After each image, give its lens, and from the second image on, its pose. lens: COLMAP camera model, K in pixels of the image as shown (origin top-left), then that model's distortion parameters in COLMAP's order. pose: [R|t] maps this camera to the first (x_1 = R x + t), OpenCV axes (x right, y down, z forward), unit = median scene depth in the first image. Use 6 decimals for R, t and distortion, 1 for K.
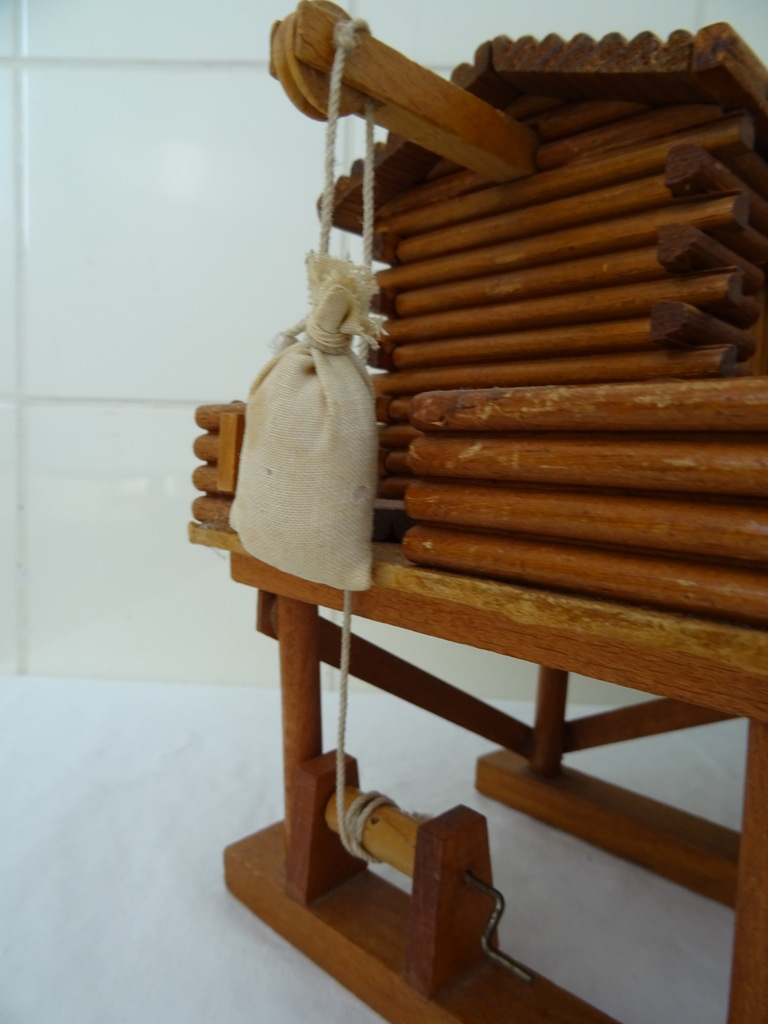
lens RADIAL K [[724.2, 0, 382.3], [0, 724.2, 513.5], [0, 0, 1]] dist [-0.009069, 0.008577]
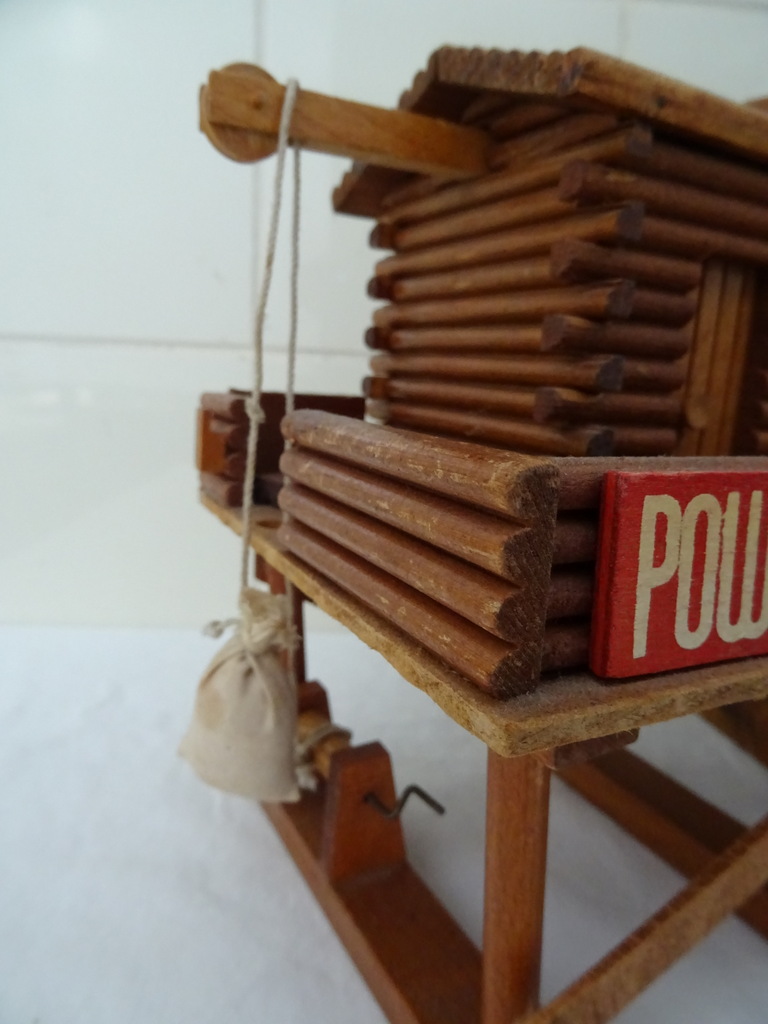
lens RADIAL K [[726.6, 0, 384.0], [0, 726.6, 512.0], [0, 0, 1]] dist [-0.005381, -0.004984]
pose [[0.960558, 0.055177, -0.272549, 0.455082], [-0.025578, 0.993493, 0.110984, -0.117874], [0.276900, -0.099635, 0.955719, -0.102770]]
